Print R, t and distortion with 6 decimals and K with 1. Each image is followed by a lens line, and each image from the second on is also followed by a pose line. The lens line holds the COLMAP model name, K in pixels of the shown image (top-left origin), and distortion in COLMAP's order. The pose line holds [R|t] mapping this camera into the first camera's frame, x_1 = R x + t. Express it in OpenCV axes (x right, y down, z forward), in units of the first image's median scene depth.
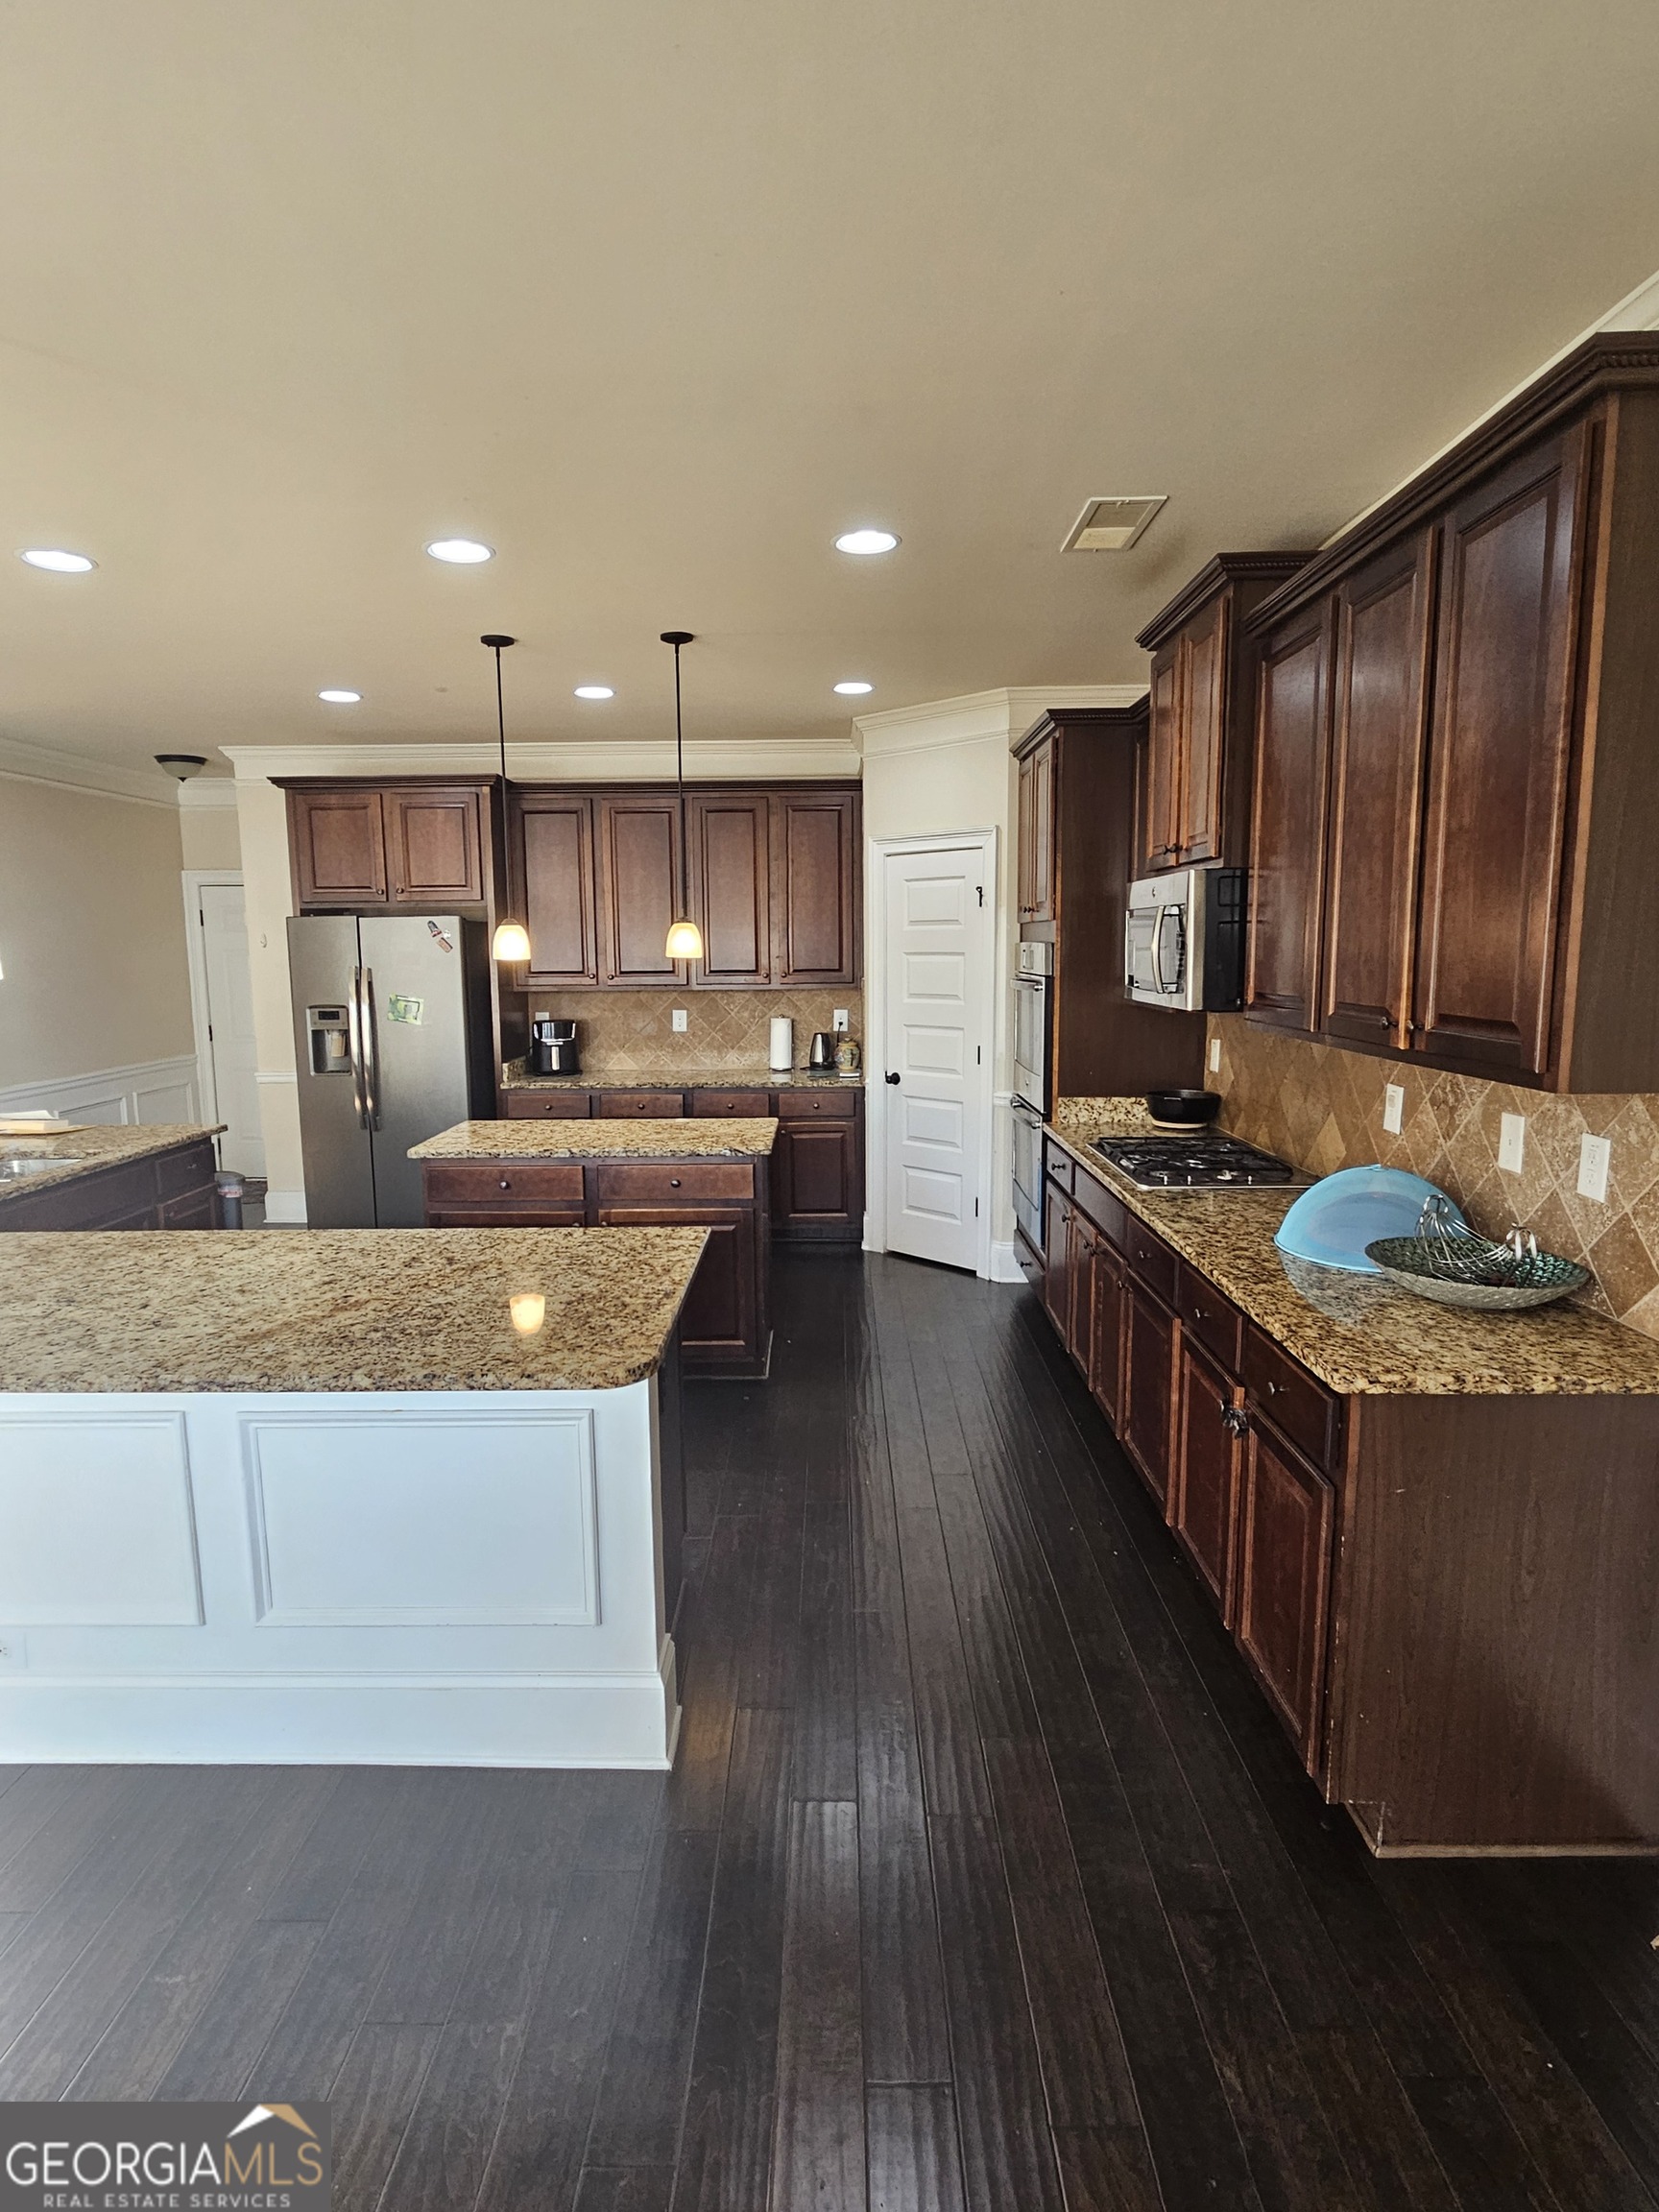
lens RADIAL K [[1148.3, 0, 818.2], [0, 1148.3, 1098.7], [0, 0, 1]] dist [-0.005192, -0.000136]
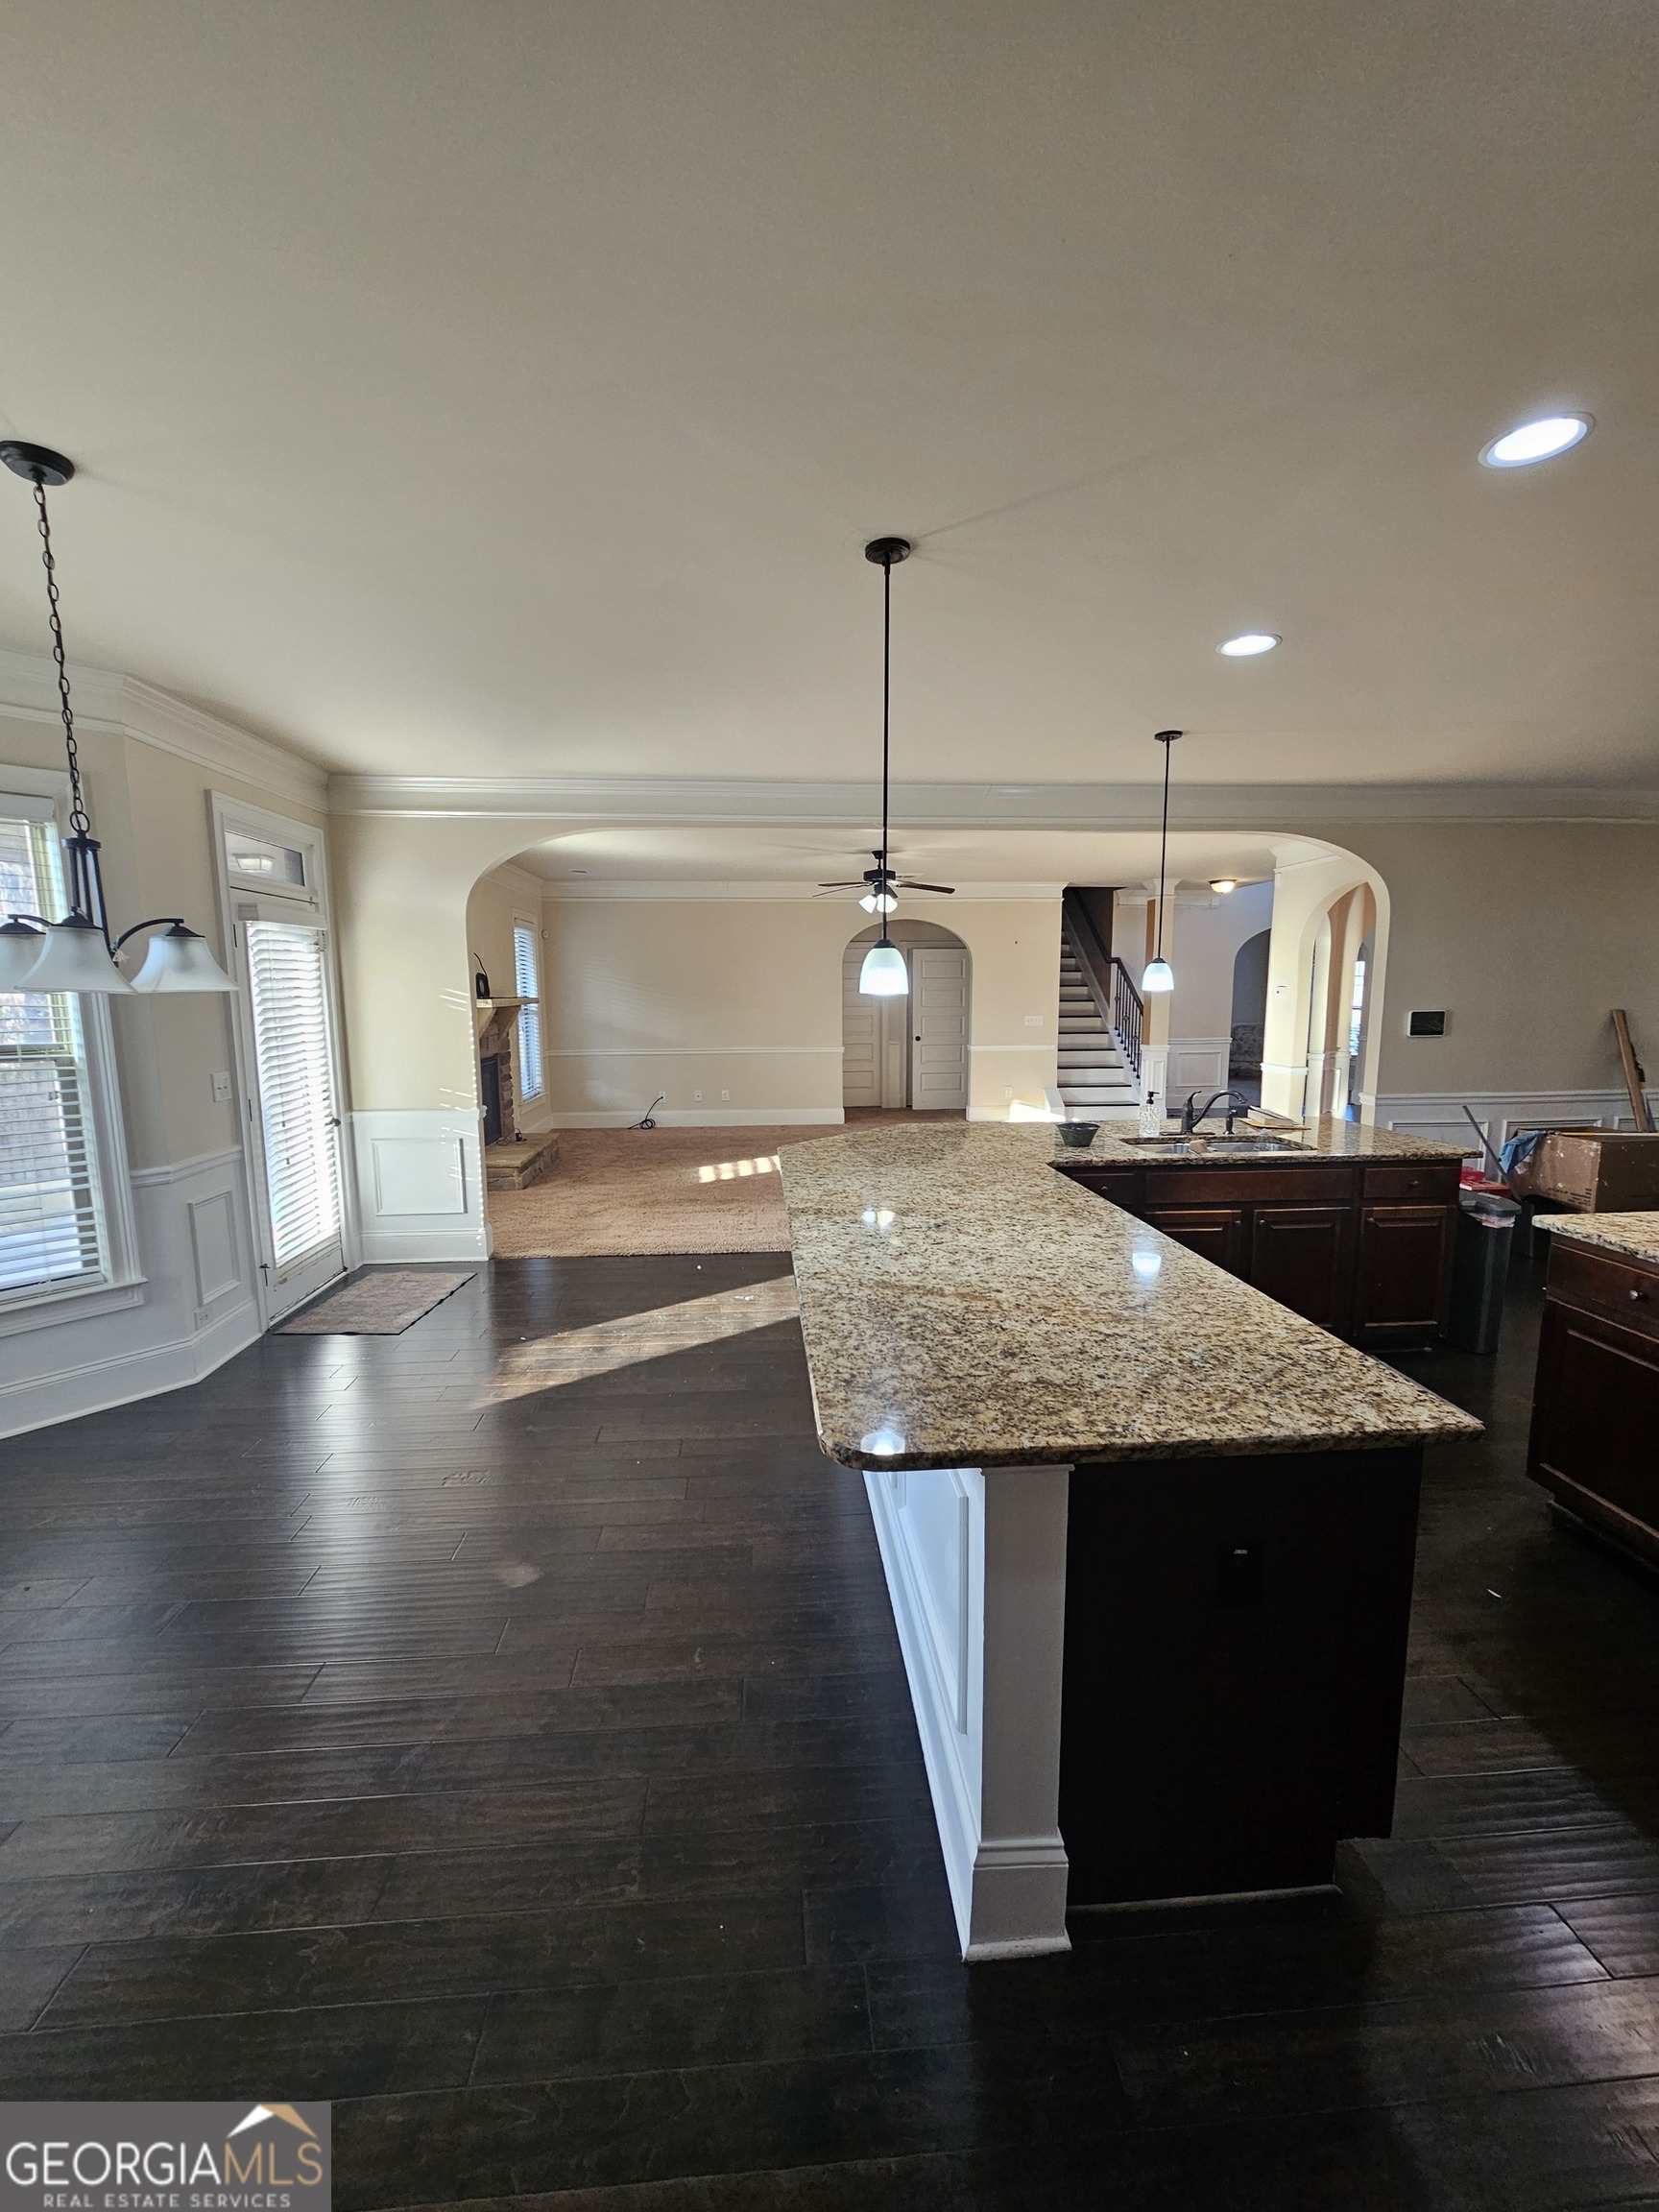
lens RADIAL K [[902.1, 0, 826.0], [0, 902.1, 1105.6], [0, 0, 1]] dist [-0.004063, 0.000807]
pose [[0.098460, 0.139920, -0.985255, 0.408931], [-0.127743, 0.983652, 0.126927, -0.092635], [0.986908, 0.113363, 0.114724, 0.740385]]
